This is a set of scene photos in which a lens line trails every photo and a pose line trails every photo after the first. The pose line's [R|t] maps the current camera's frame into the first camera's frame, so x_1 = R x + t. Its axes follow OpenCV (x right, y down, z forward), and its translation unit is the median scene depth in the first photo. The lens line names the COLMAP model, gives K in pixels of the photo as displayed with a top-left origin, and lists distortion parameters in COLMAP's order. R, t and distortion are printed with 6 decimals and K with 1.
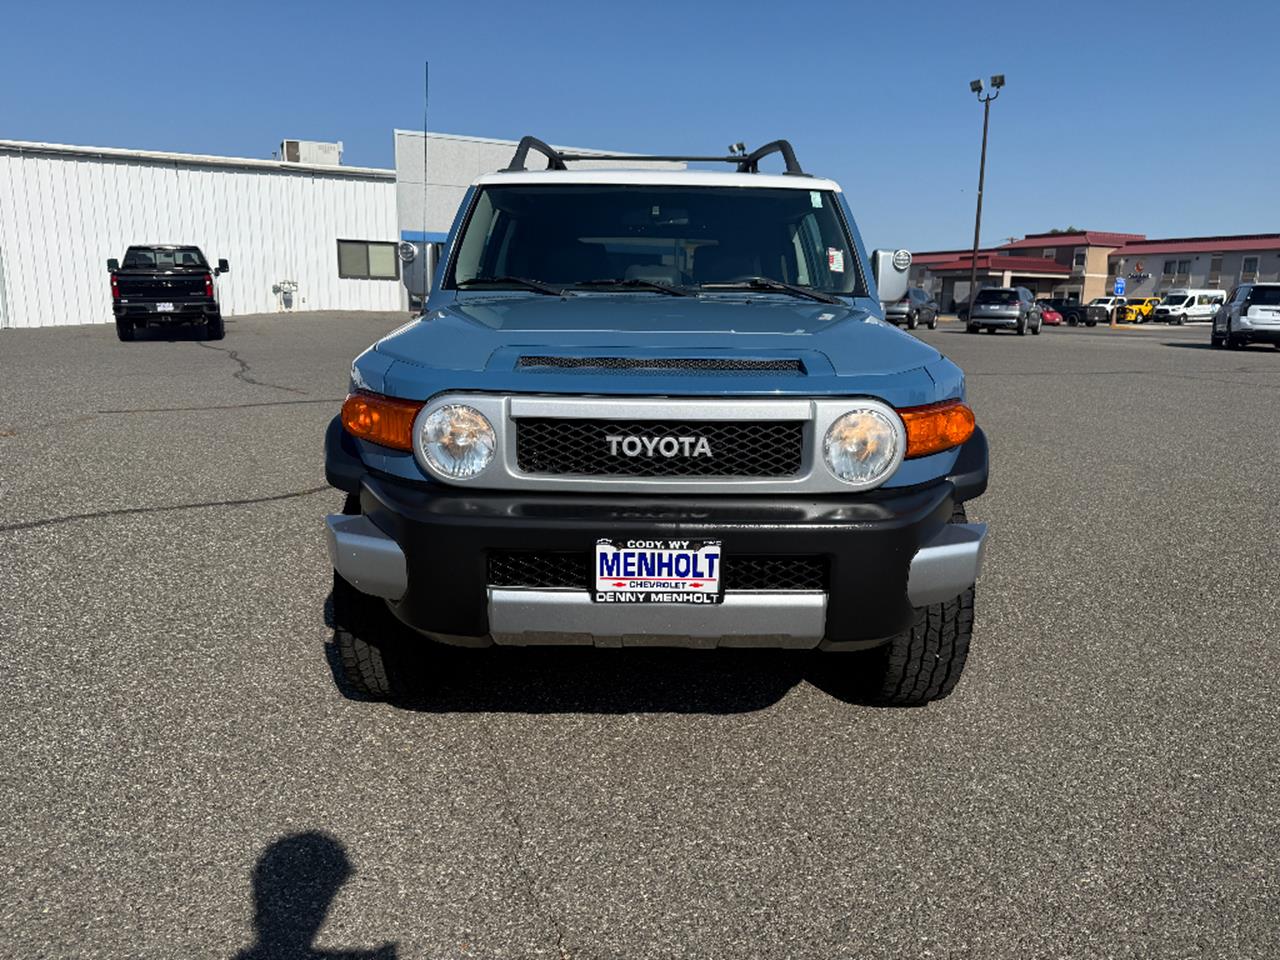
lens RADIAL K [[943.9, 0, 640.0], [0, 943.9, 480.0], [0, 0, 1]] dist [0.021645, 0.001006]
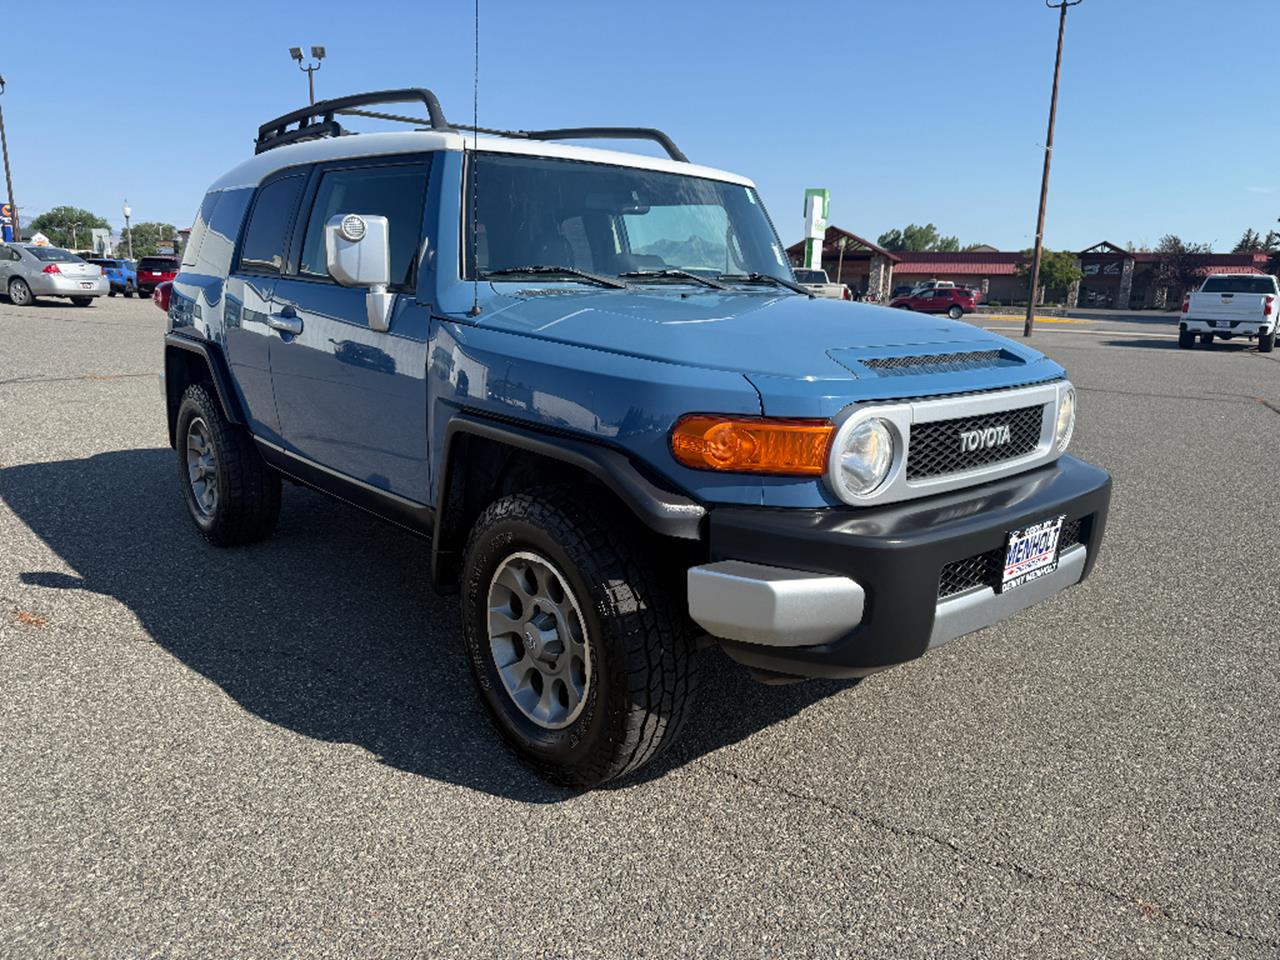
lens RADIAL K [[943.9, 0, 640.0], [0, 943.9, 480.0], [0, 0, 1]] dist [0.021645, 0.001006]
pose [[0.739480, -0.136847, 0.659122, -0.978266], [0.117394, 0.990331, 0.073907, -0.113774], [-0.662863, 0.022725, 0.748395, 0.463695]]
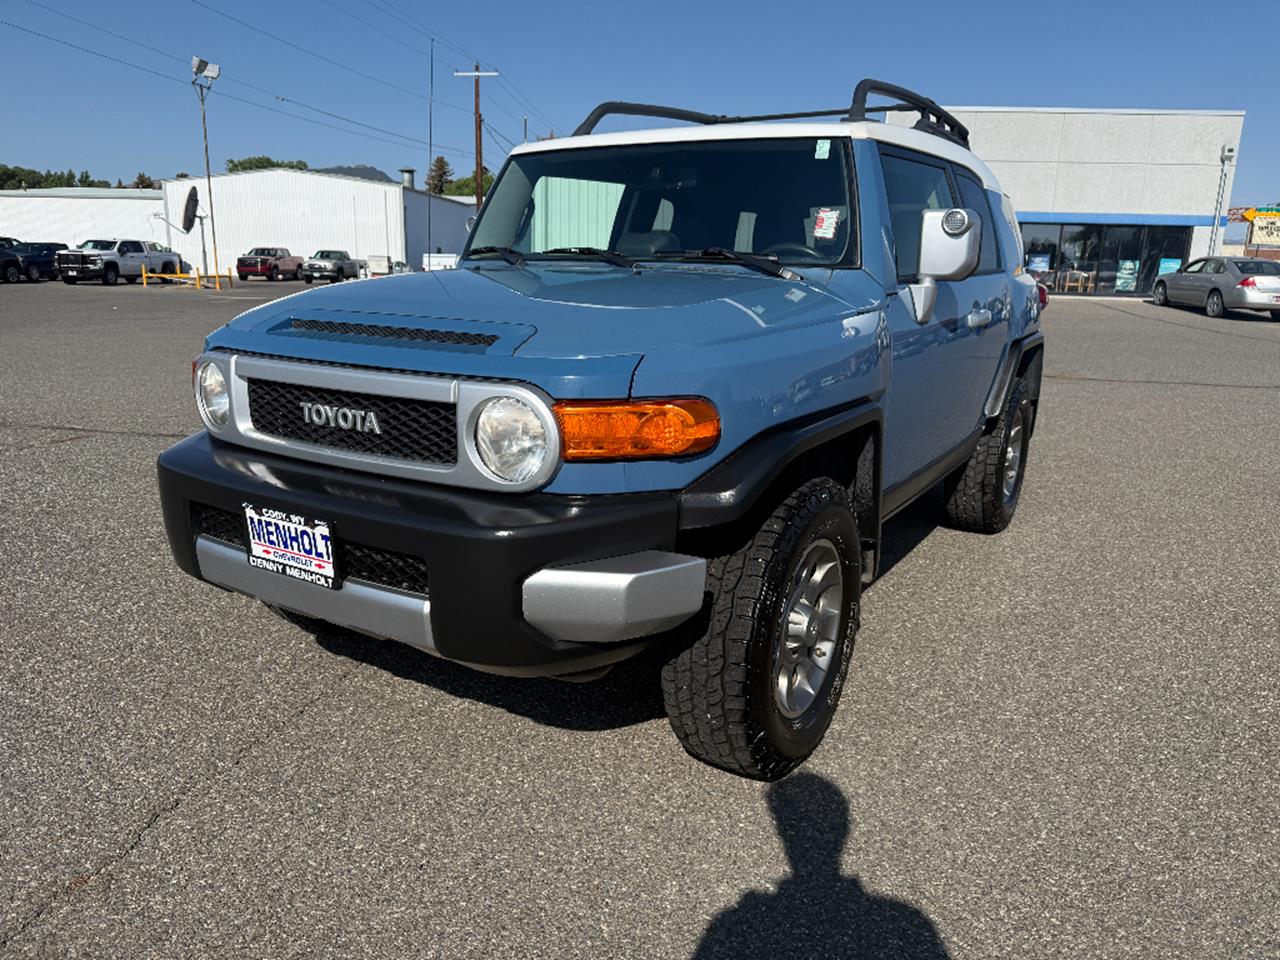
lens RADIAL K [[933.8, 0, 640.0], [0, 933.8, 480.0], [0, 0, 1]] dist [0.012797, -0.002552]
pose [[0.847976, 0.127821, -0.514391, 0.773626], [-0.115800, 0.991719, 0.055535, -0.060589], [0.517230, 0.012474, 0.855755, 0.352912]]
